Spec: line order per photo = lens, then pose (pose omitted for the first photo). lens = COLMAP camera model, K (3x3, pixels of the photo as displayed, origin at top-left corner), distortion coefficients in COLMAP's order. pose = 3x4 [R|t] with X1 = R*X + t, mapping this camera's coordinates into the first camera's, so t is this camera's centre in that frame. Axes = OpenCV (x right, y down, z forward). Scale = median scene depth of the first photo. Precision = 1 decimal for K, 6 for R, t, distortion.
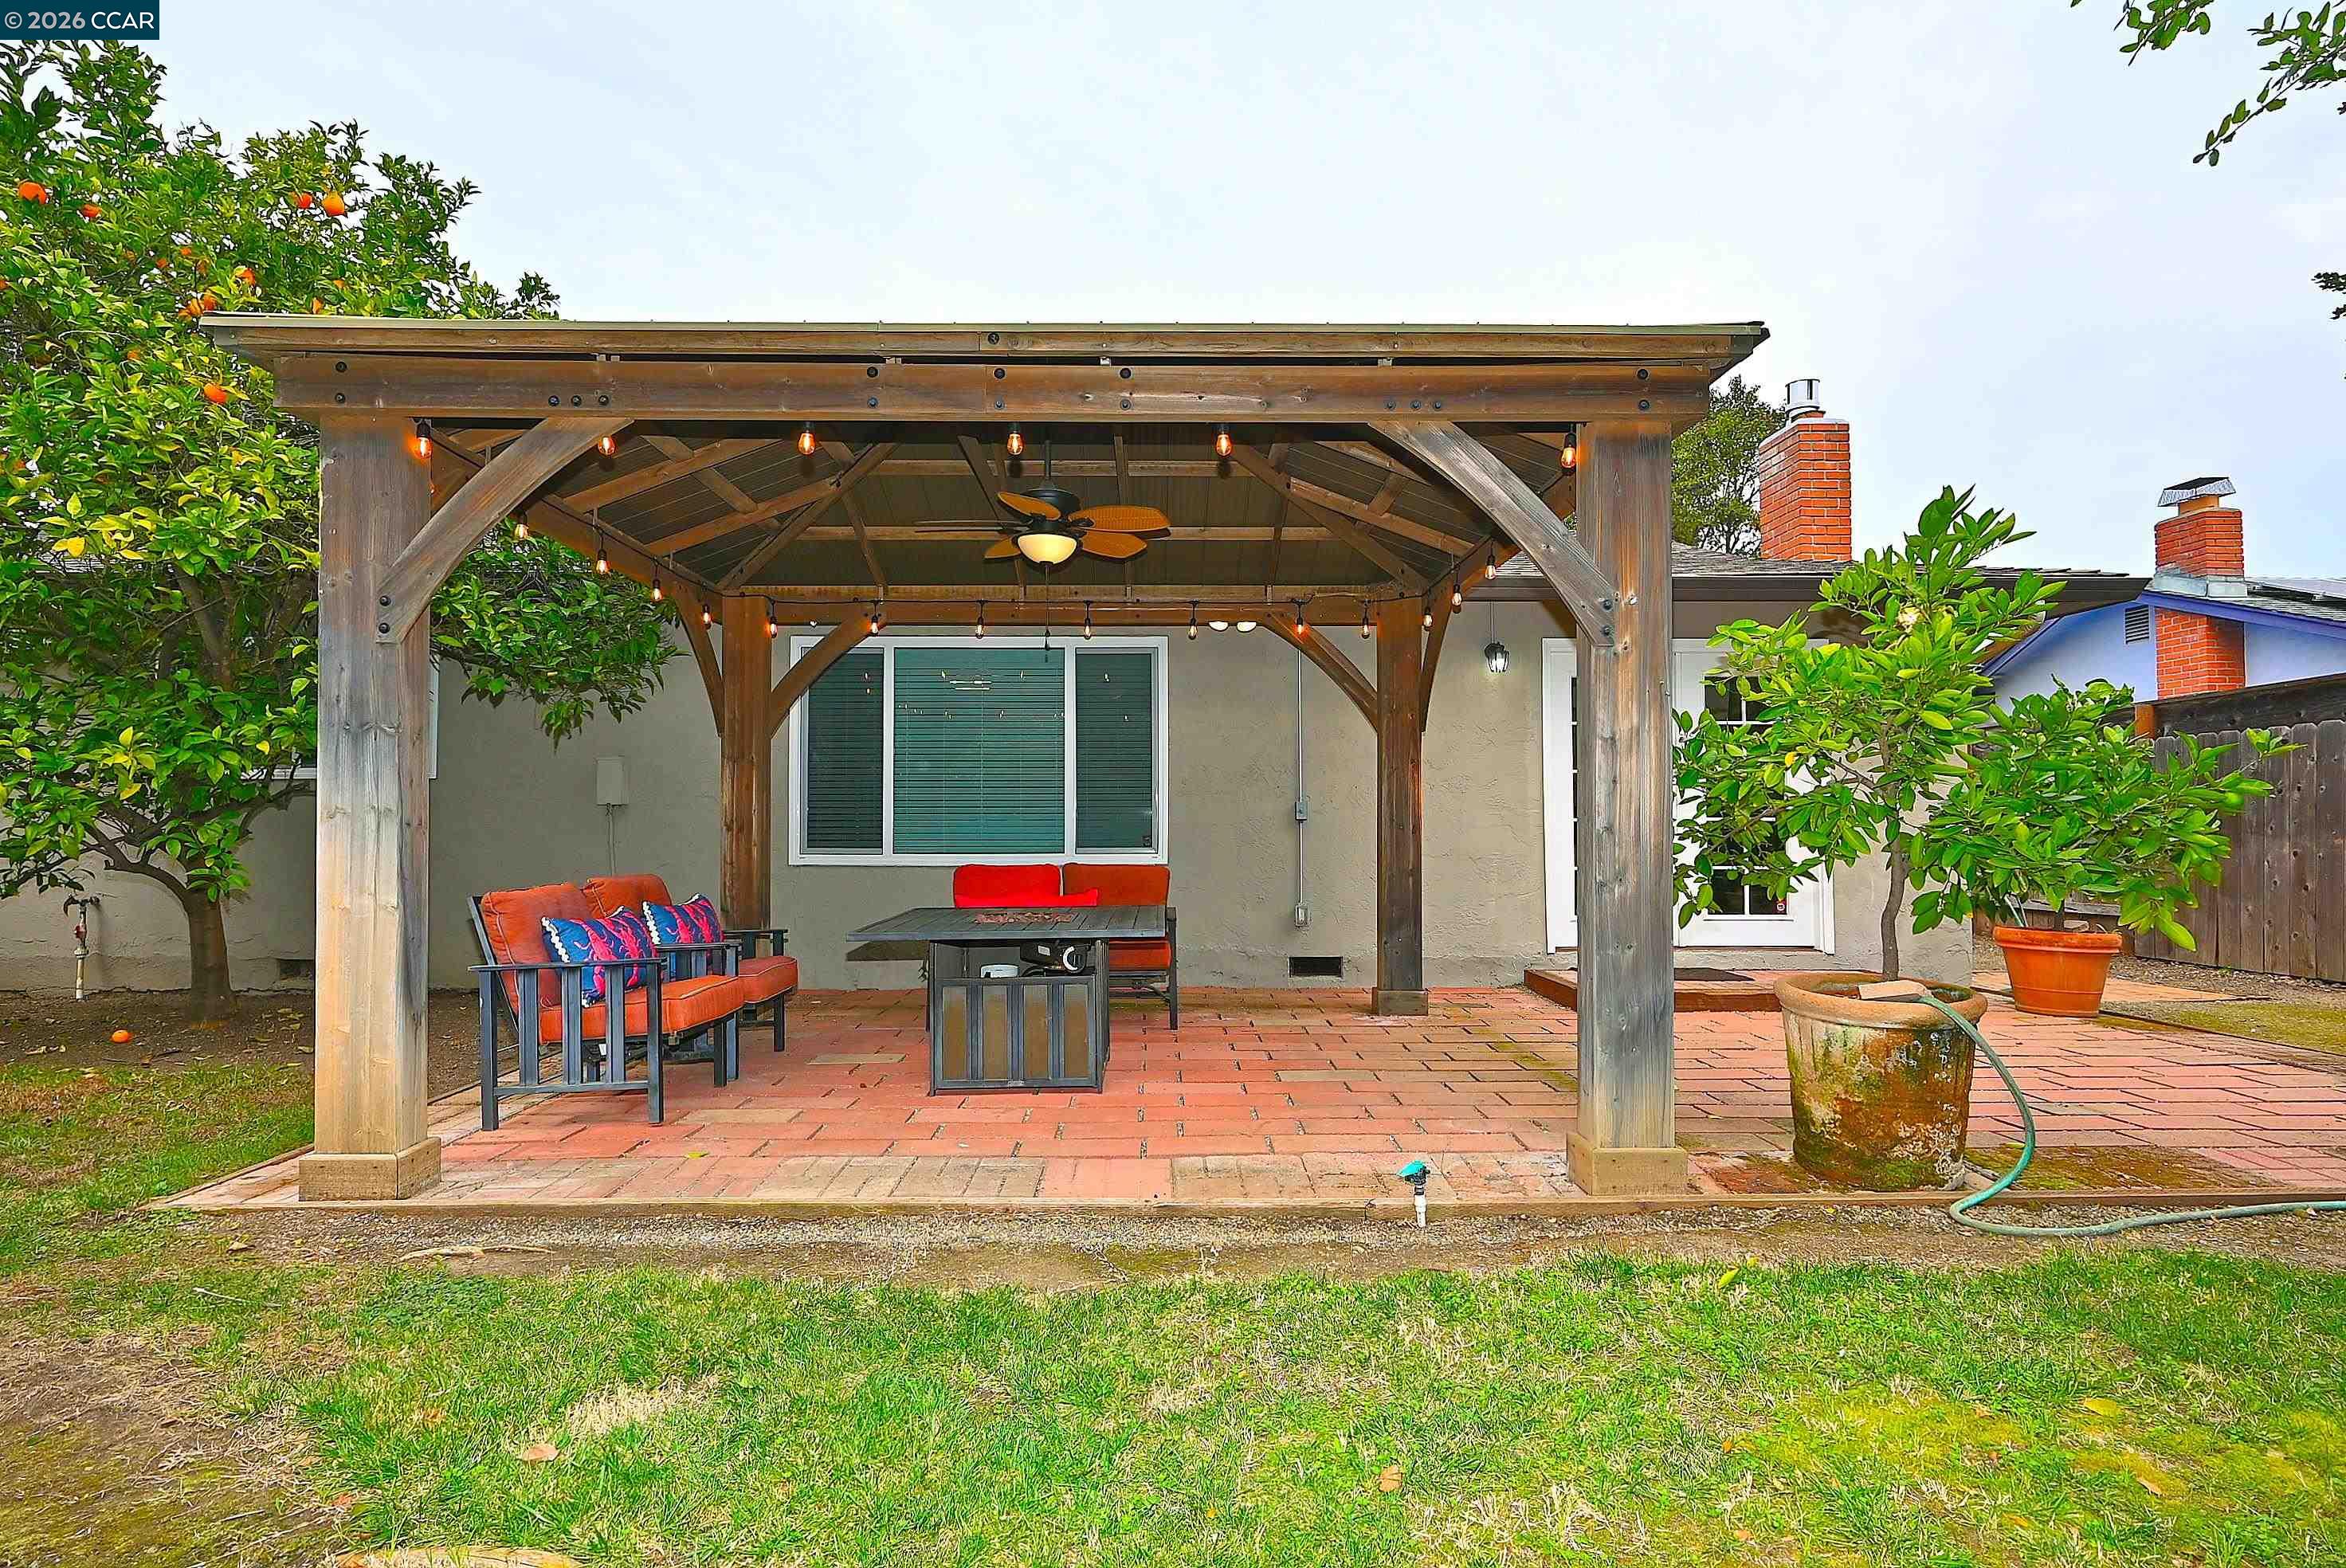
lens RADIAL K [[1136.8, 0, 1176.4], [0, 1136.8, 781.3], [0, 0, 1]] dist [-0.003136, -0.000322]
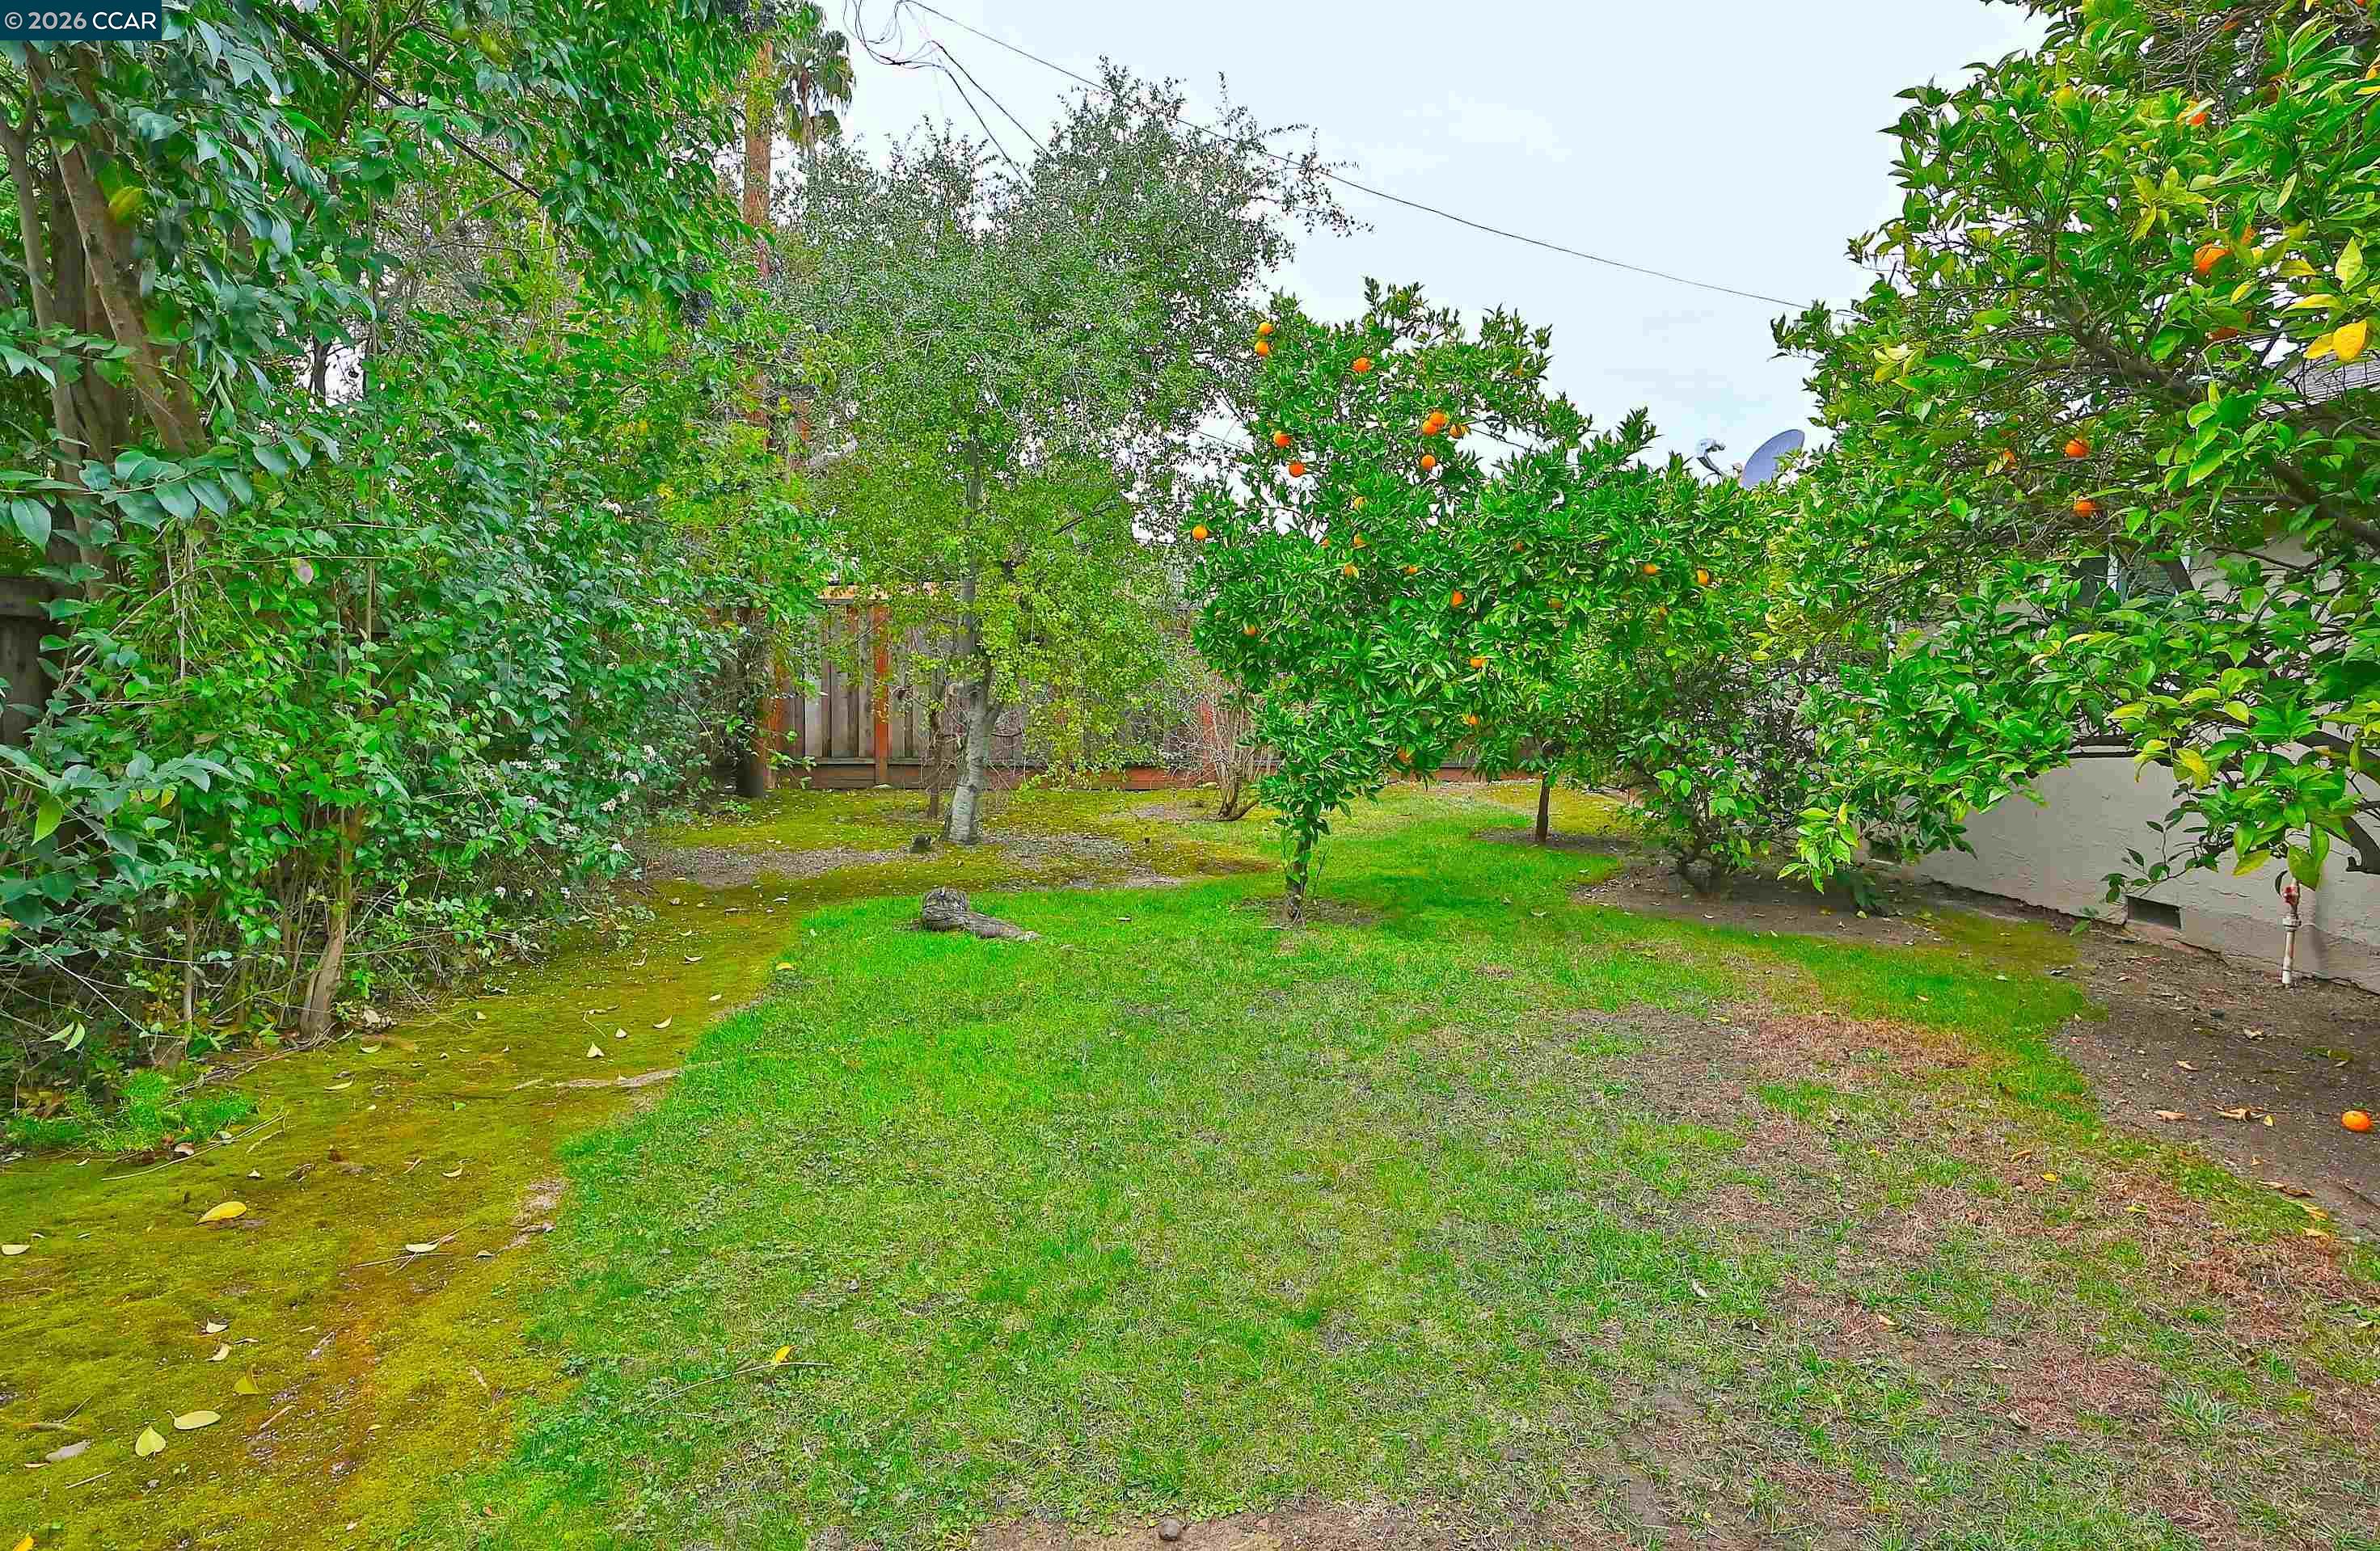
lens RADIAL K [[1233.0, 0, 1261.7], [0, 1233.0, 771.2], [0, 0, 1]] dist [0.002325, 0.000649]
pose [[0.115315, 0.077718, -0.990284, -0.231371], [0.019829, 0.996556, 0.080520, -0.030526], [0.993131, -0.028922, 0.113377, 0.221277]]
